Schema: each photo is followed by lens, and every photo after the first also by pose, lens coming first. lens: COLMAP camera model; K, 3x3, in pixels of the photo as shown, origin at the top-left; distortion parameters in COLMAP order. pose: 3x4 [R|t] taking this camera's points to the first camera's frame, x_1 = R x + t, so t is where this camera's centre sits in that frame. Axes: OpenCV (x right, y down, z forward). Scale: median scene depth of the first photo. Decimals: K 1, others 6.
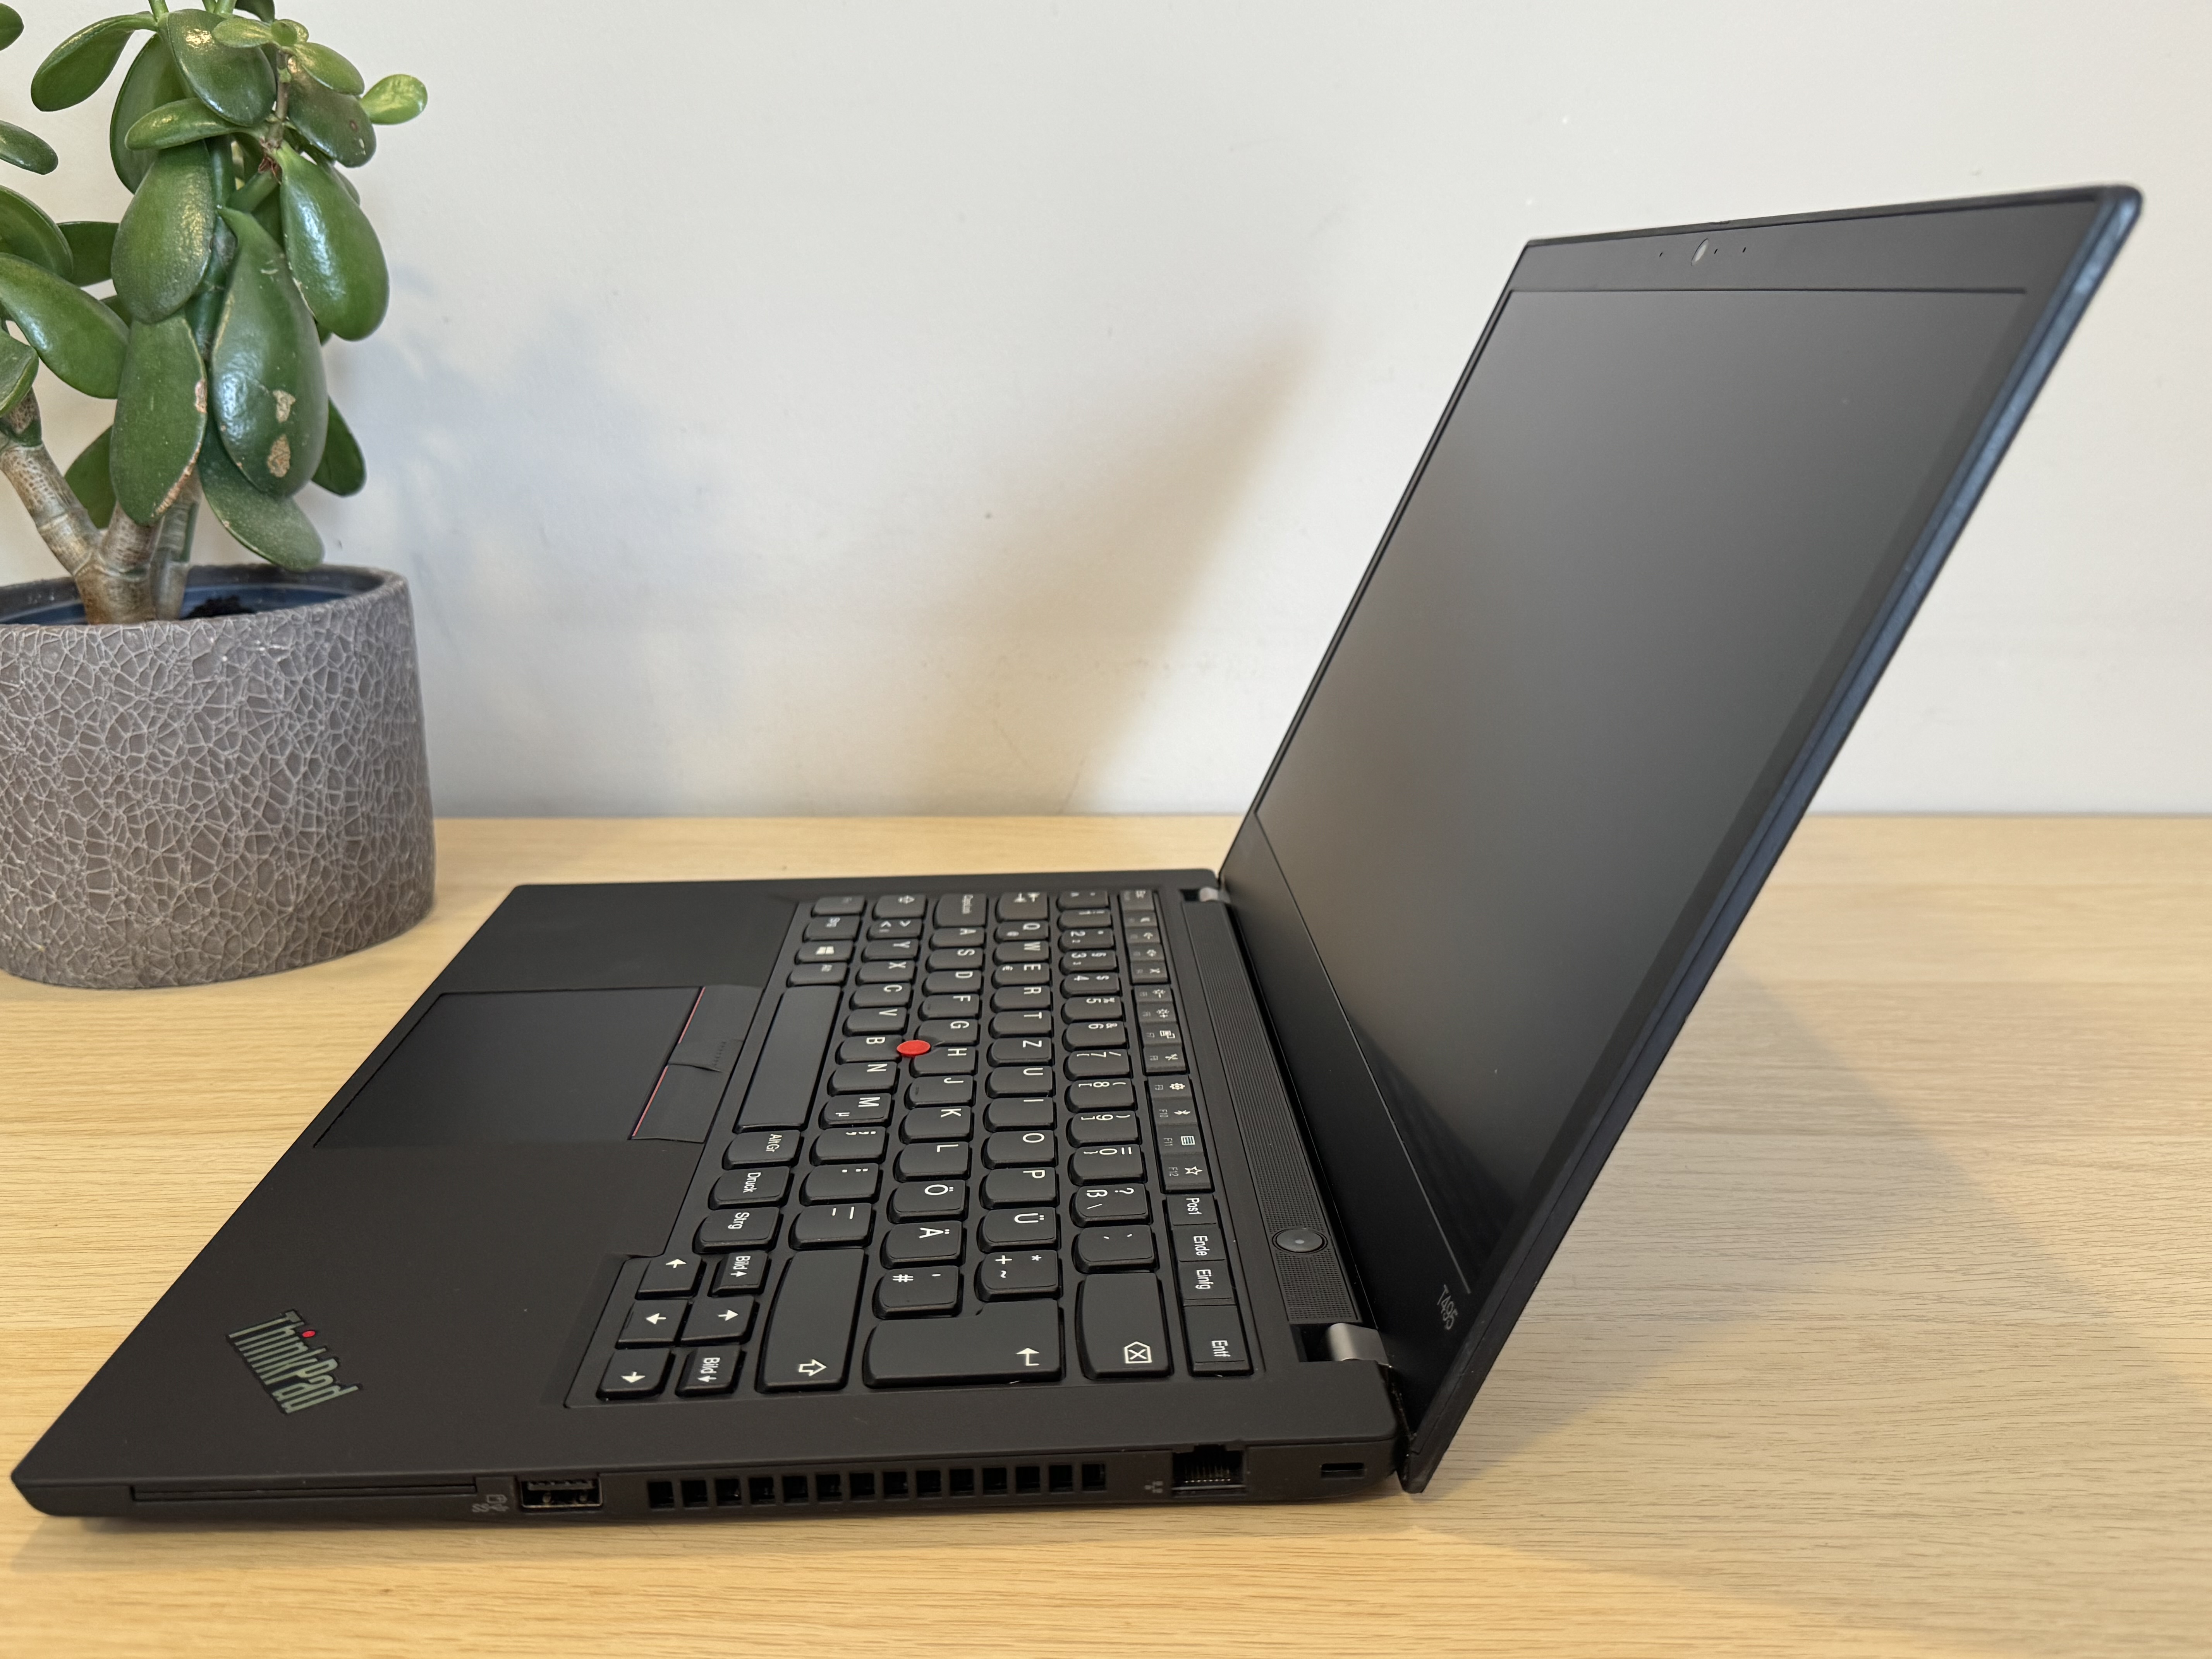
lens RADIAL K [[1974.0, 0, 1071.3], [0, 1974.0, 829.4], [0, 0, 1]] dist [-0.008878, 0.002109]
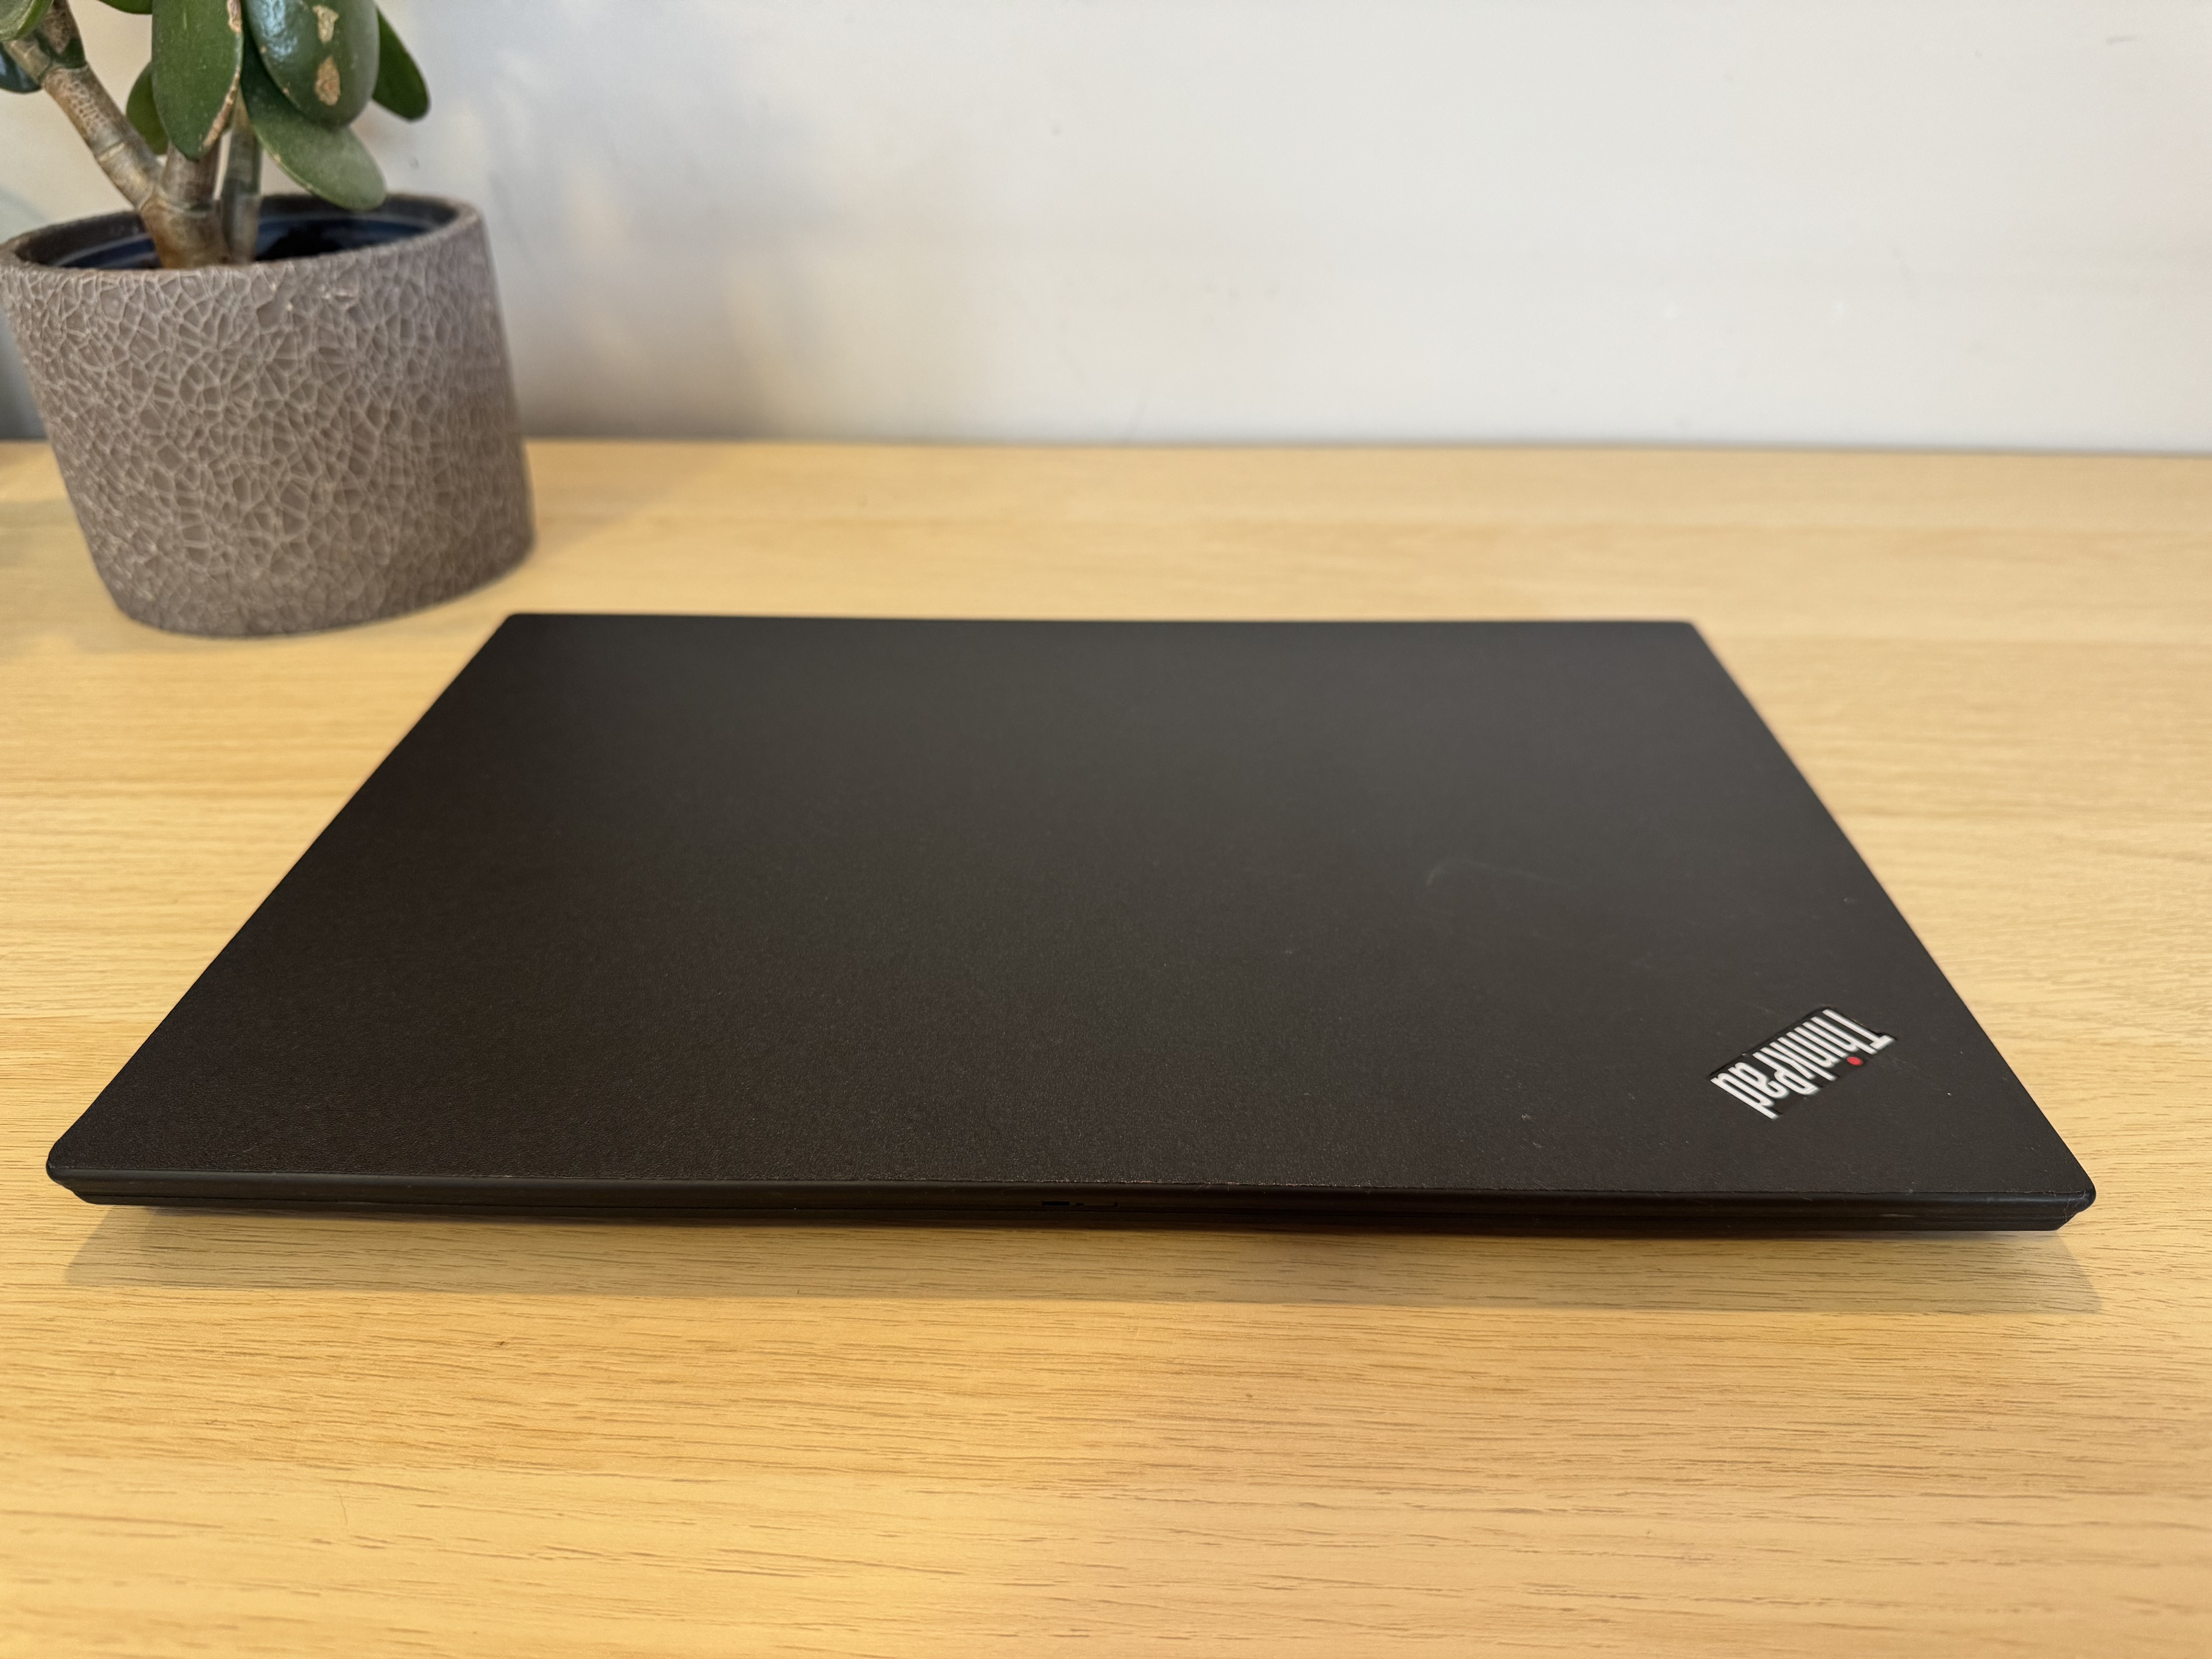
lens RADIAL K [[1637.0, 0, 1102.1], [0, 1637.0, 838.3], [0, 0, 1]] dist [-0.014653, -0.012828]
pose [[0.999987, 0.005040, -0.000980, -0.025399], [-0.004607, 0.965100, 0.261841, -0.045307], [0.002266, -0.261833, 0.965111, 0.155977]]
